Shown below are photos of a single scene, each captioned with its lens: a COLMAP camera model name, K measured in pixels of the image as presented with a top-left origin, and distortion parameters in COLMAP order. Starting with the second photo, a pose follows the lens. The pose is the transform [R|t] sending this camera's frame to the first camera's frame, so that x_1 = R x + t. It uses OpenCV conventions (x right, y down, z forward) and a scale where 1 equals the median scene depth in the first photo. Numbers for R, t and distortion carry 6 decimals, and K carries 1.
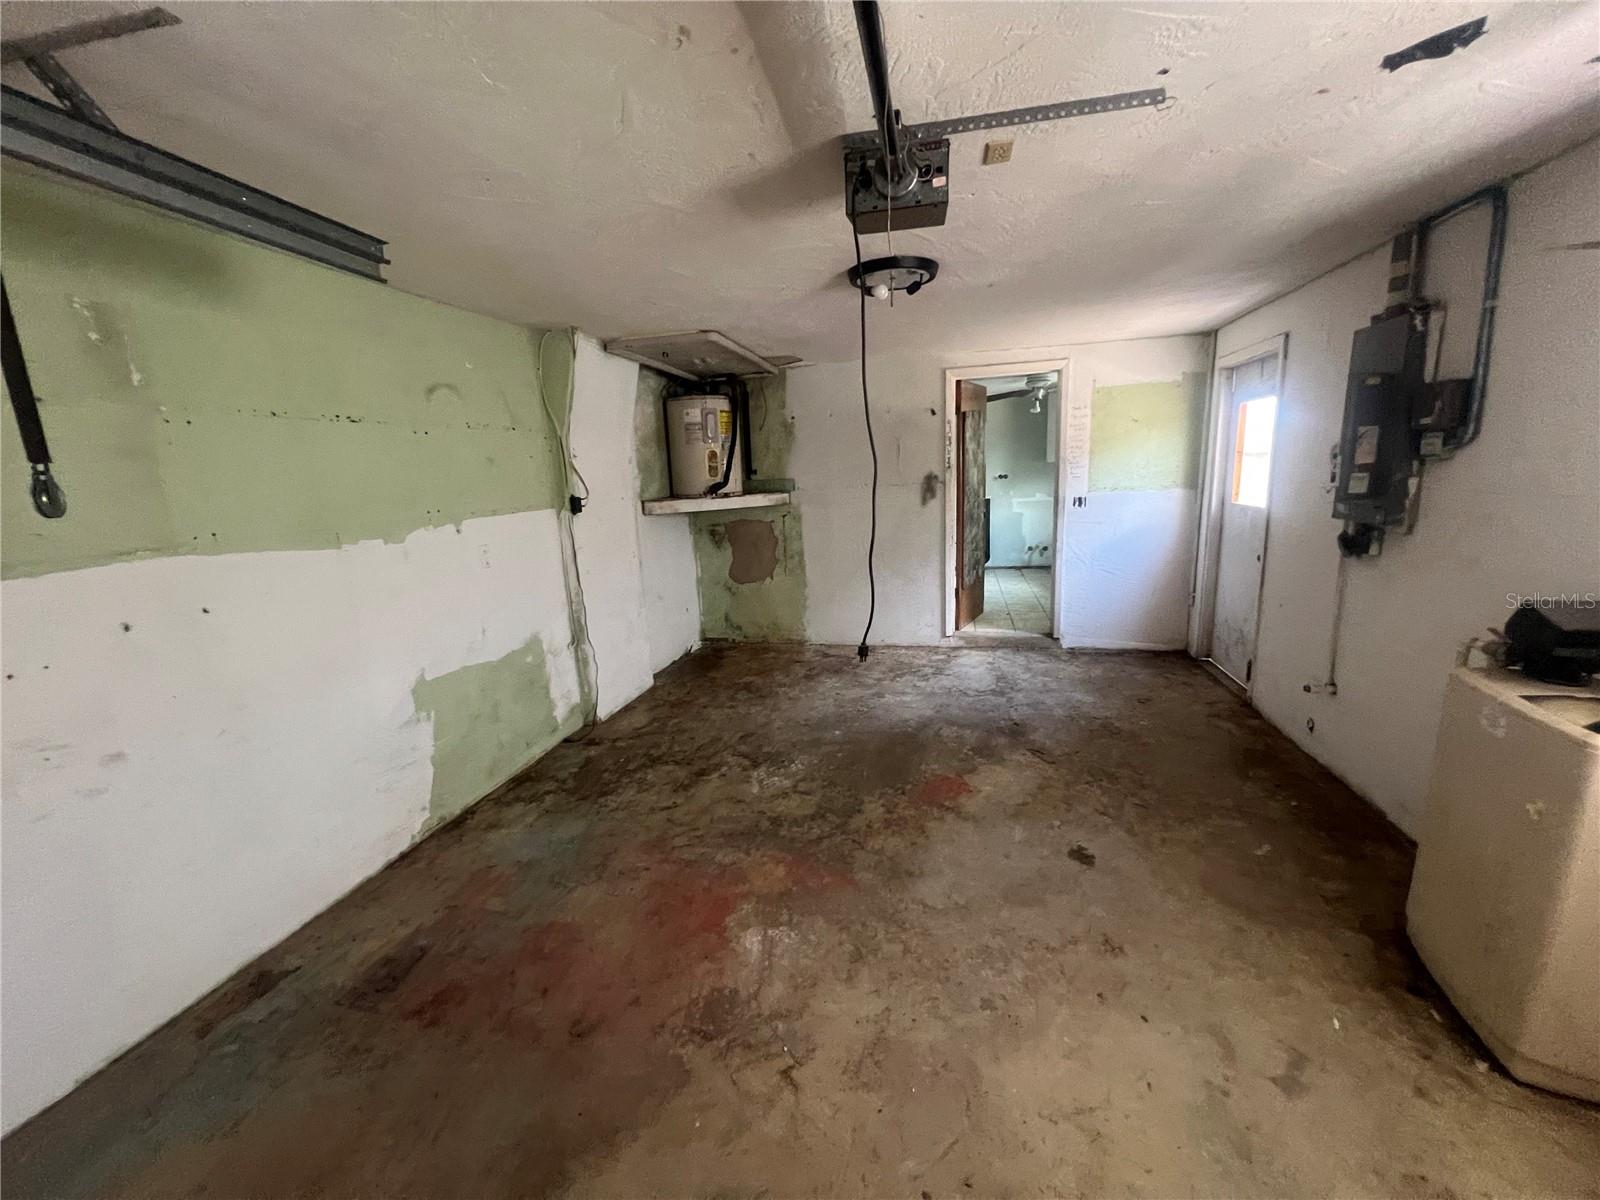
lens RADIAL K [[648.6, 0, 798.5], [0, 648.6, 597.5], [0, 0, 1]] dist [0.003928, 0.000074]
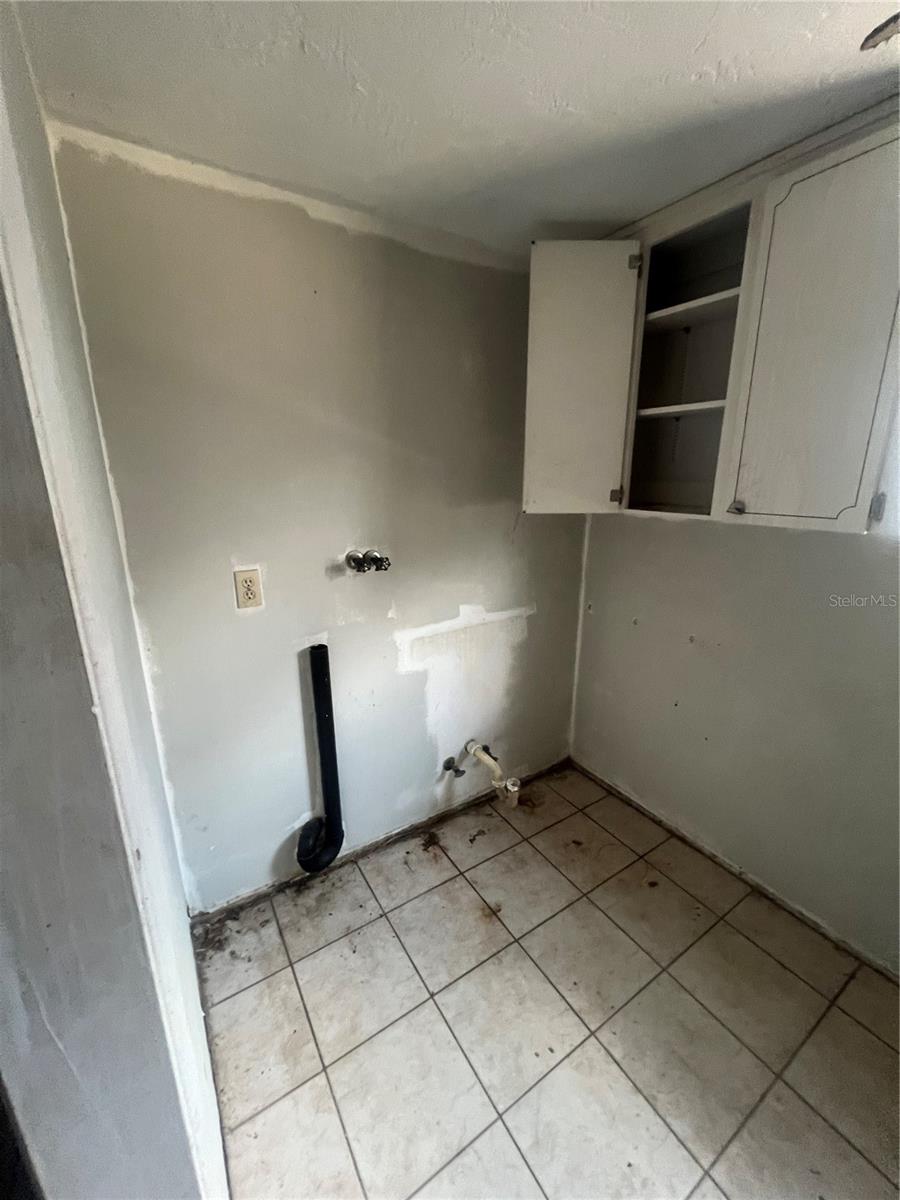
lens RADIAL K [[486.4, 0, 442.9], [0, 486.4, 599.5], [0, 0, 1]] dist [0.003928, 0.000074]
pose [[0.715092, -0.142003, 0.684455, 0.242687], [0.115954, 0.989681, 0.084183, -0.222259], [-0.689346, 0.019167, 0.724178, 1.011467]]
